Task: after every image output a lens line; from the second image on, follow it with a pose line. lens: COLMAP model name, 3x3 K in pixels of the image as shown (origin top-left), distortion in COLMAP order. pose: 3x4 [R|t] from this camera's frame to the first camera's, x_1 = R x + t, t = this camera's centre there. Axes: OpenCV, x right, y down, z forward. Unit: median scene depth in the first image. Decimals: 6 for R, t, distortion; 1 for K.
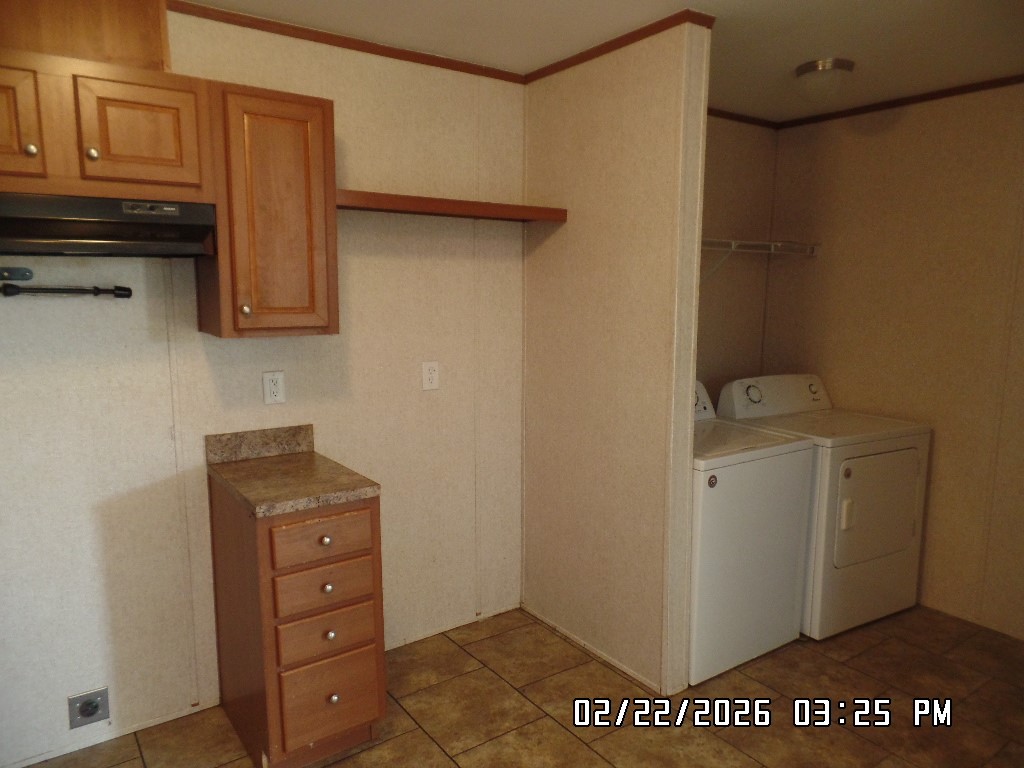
lens RADIAL K [[720.3, 0, 508.9], [0, 720.3, 386.9], [0, 0, 1]] dist [0.022401, -0.001951]
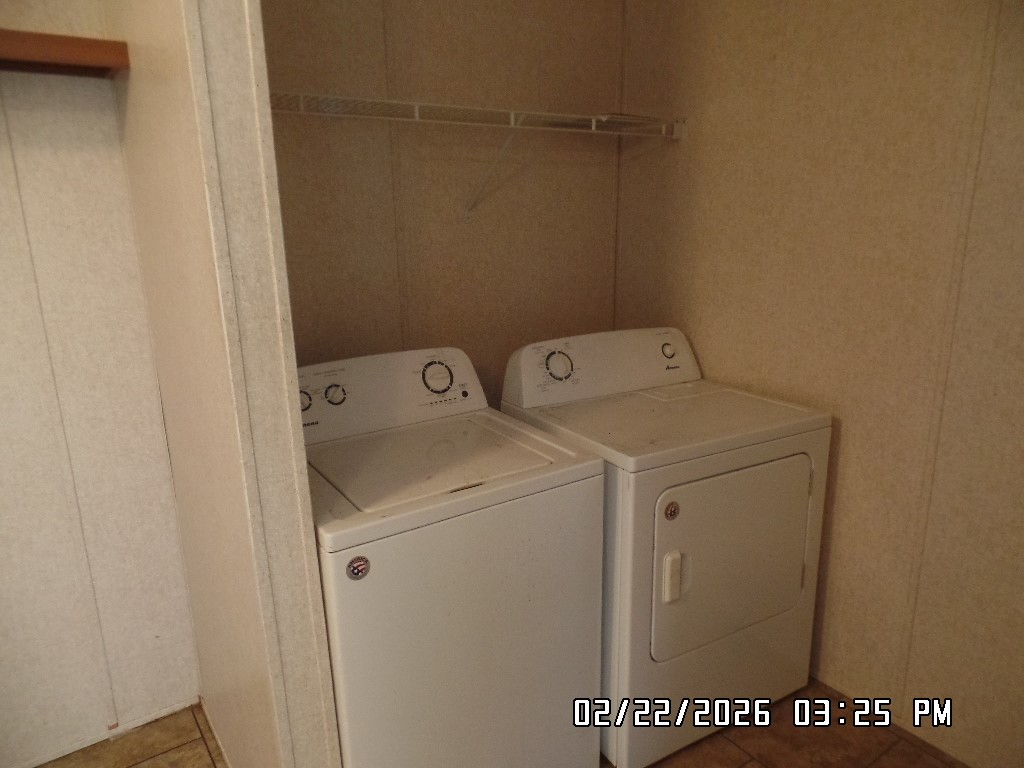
lens RADIAL K [[720.3, 0, 518.1], [0, 720.3, 382.4], [0, 0, 1]] dist [0.022401, -0.001951]
pose [[0.999784, -0.020713, -0.001426, 0.313068], [0.020752, 0.994697, 0.100730, -0.040171], [-0.000668, -0.100738, 0.994913, 0.389452]]
